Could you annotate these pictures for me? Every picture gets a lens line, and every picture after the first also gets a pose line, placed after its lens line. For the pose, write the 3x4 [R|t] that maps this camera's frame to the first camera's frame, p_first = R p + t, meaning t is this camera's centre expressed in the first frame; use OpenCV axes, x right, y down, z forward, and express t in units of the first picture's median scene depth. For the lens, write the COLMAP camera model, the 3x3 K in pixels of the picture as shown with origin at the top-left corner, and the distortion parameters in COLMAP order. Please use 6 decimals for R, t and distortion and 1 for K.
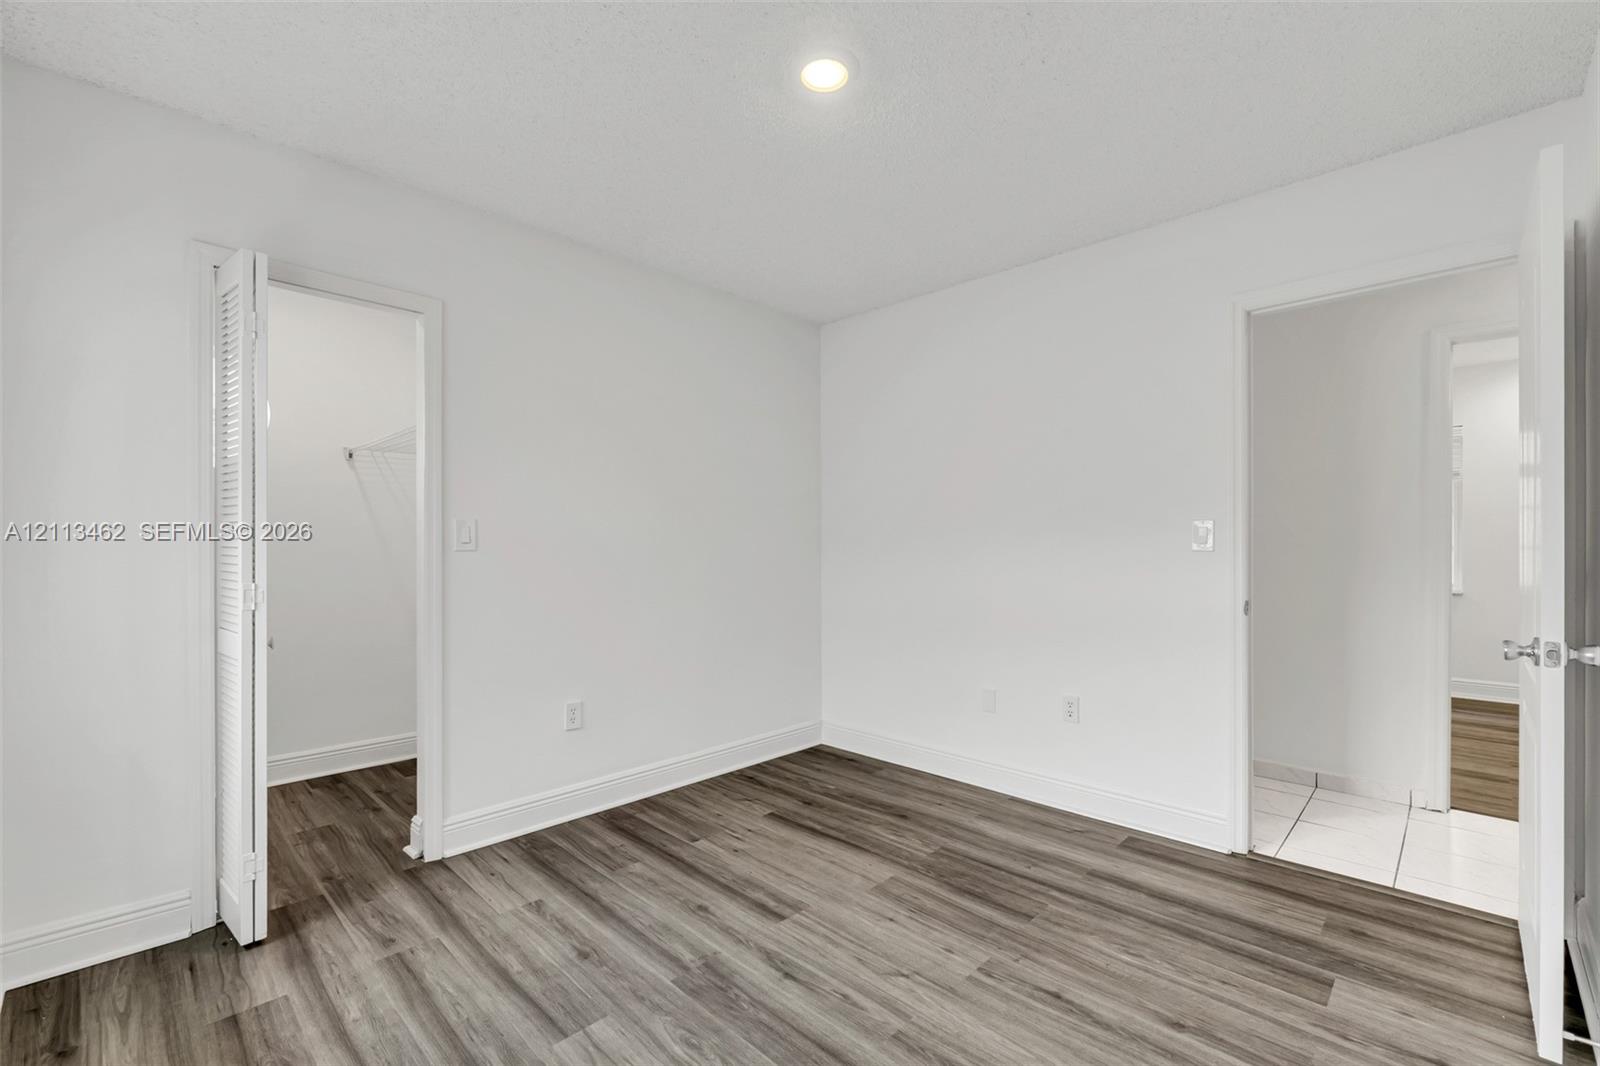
lens RADIAL K [[696.0, 0, 802.7], [0, 696.0, 541.8], [0, 0, 1]] dist [0.001818, 0.000020]
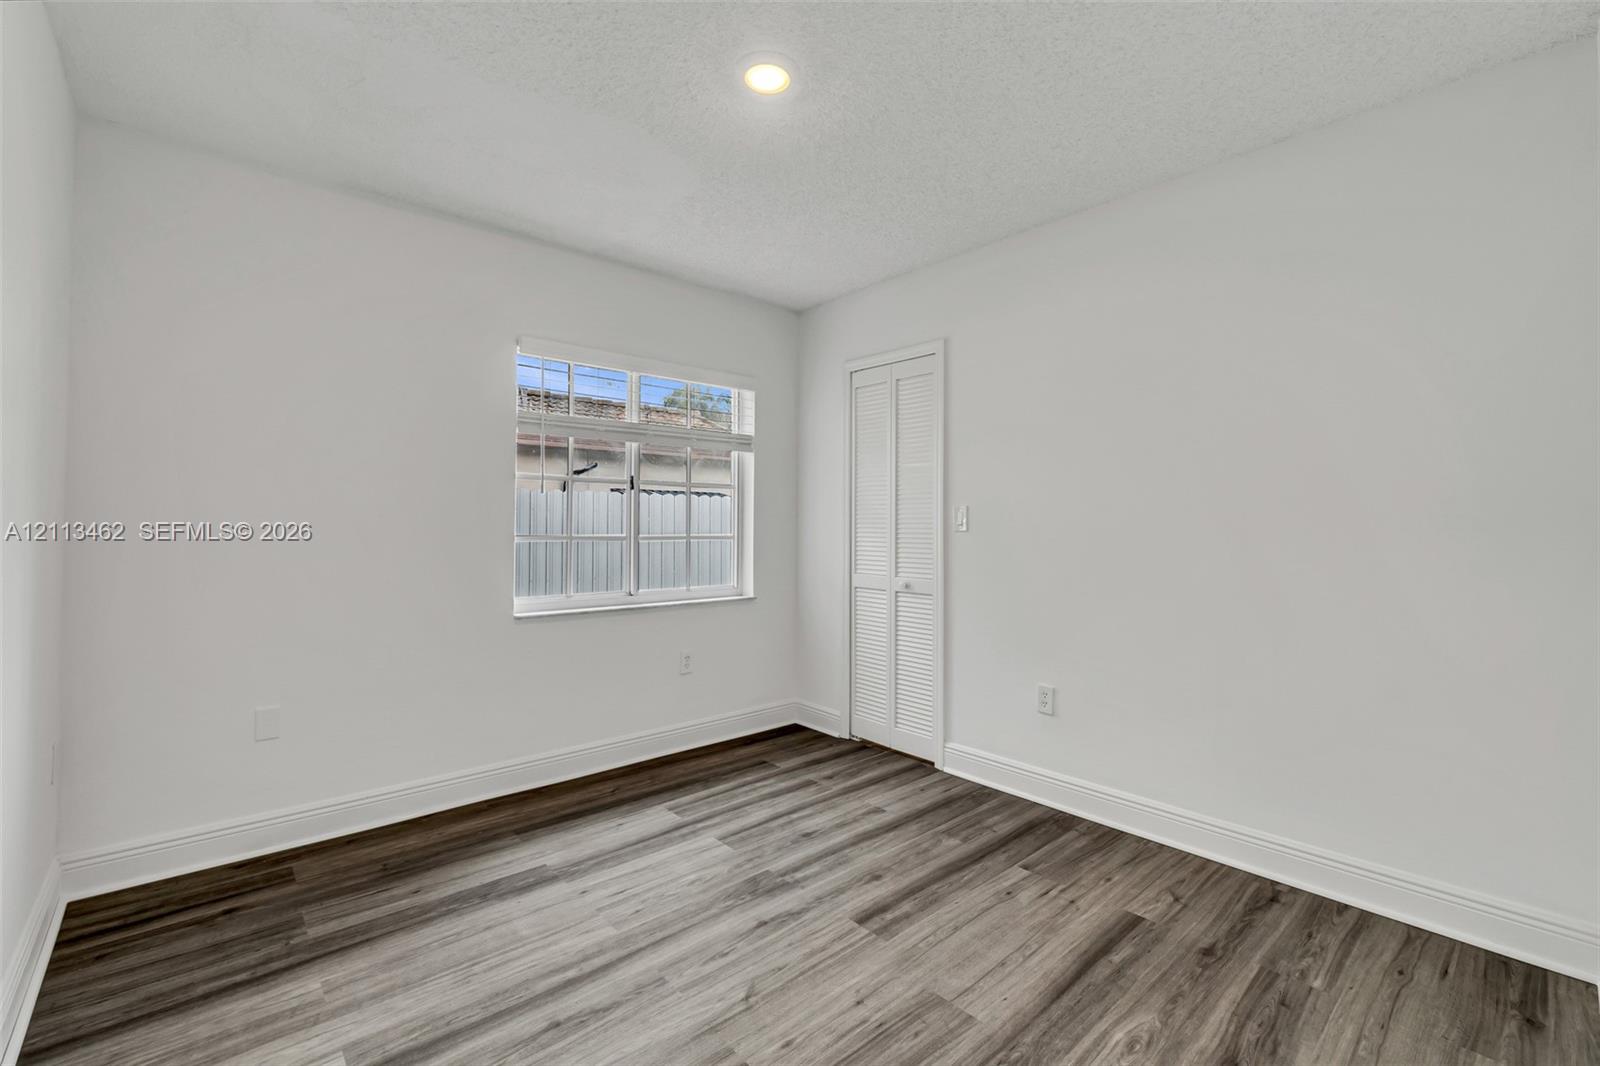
lens RADIAL K [[696.0, 0, 804.0], [0, 696.0, 528.4], [0, 0, 1]] dist [0.001818, 0.000020]
pose [[-0.081800, 0.002182, -0.996646, 0.793721], [0.004653, 0.999988, 0.001808, 0.007036], [0.996638, -0.004489, -0.081809, 0.874901]]
